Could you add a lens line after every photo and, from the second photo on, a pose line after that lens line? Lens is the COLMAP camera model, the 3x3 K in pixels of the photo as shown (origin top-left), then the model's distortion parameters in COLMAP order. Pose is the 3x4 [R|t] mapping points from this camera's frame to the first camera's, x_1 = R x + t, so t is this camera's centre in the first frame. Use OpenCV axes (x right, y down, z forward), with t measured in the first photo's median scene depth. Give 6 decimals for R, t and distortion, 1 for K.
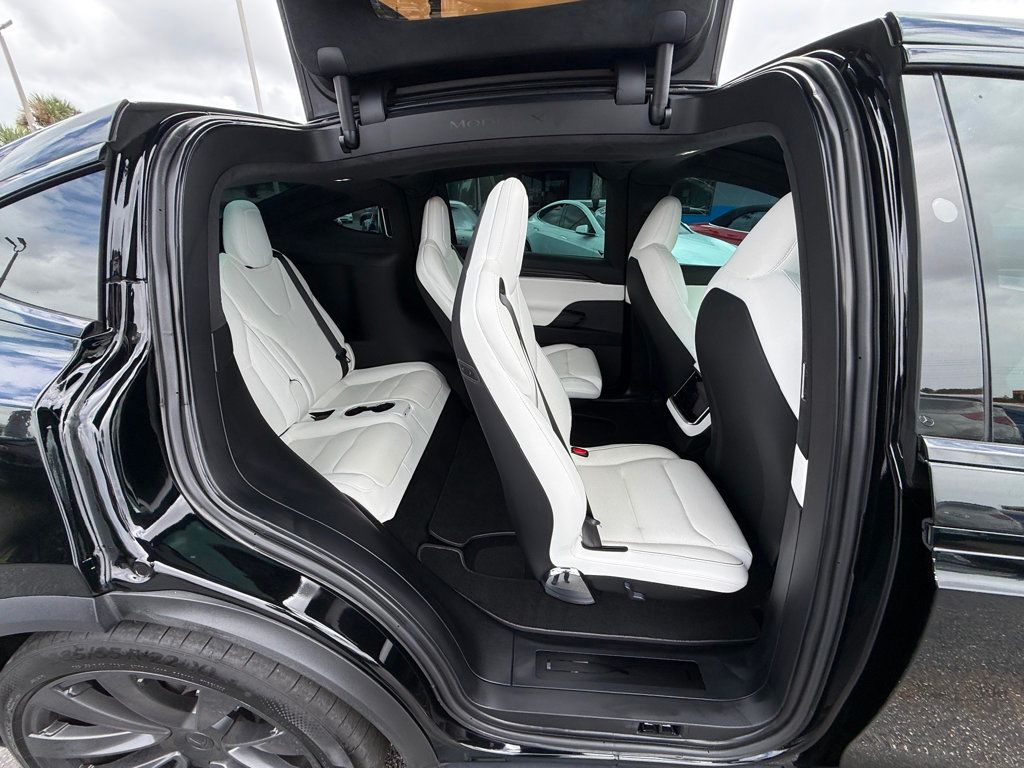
lens RADIAL K [[412.9, 0, 510.0], [0, 412.9, 382.5], [0, 0, 1]] dist [0.004126, -0.001476]
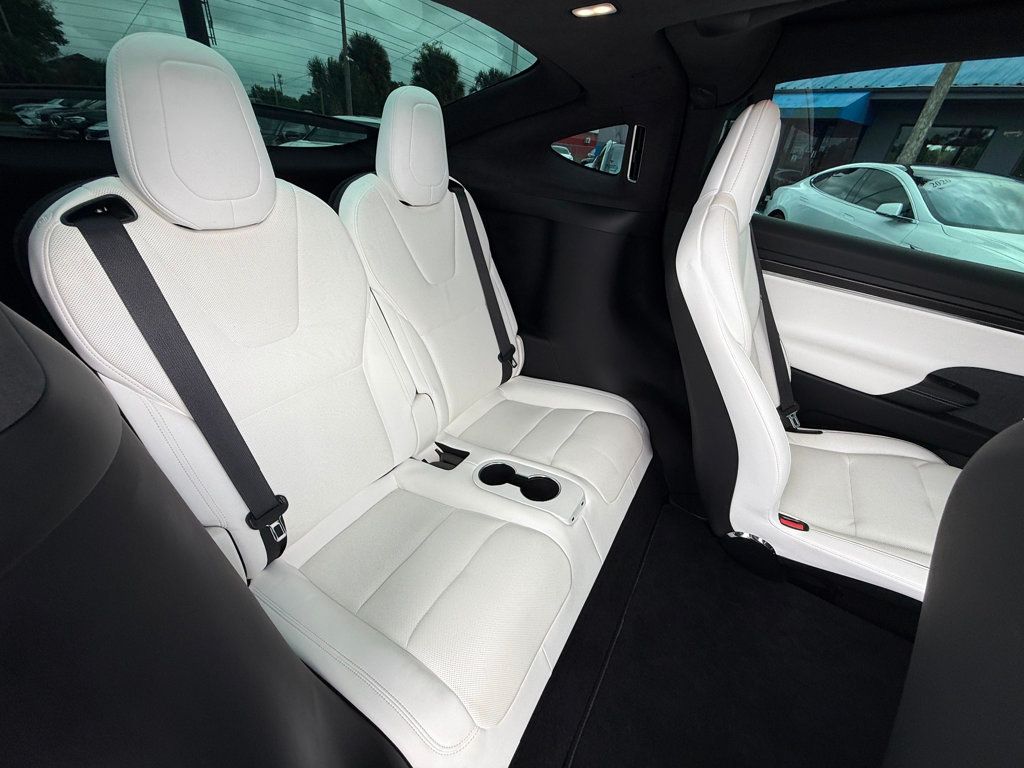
lens RADIAL K [[412.9, 0, 510.5], [0, 412.9, 384.3], [0, 0, 1]] dist [0.004126, -0.001476]
pose [[0.886469, 0.294956, -0.356615, -0.191304], [-0.257039, 0.954594, 0.150601, -0.156651], [0.384843, -0.041839, 0.922033, 0.489936]]
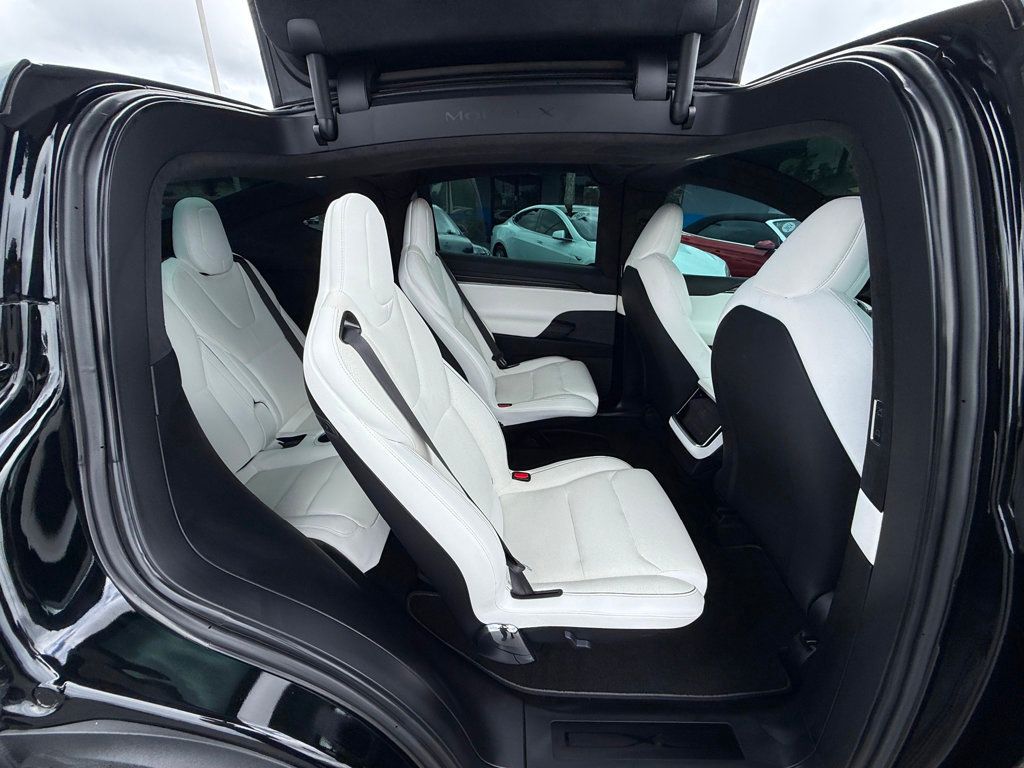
lens RADIAL K [[412.9, 0, 510.6], [0, 412.9, 382.0], [0, 0, 1]] dist [0.004126, -0.001476]
pose [[0.997593, -0.008373, 0.068834, -0.048462], [0.008985, 0.999923, -0.008584, -0.037741], [-0.068757, 0.009182, 0.997591, 0.086151]]
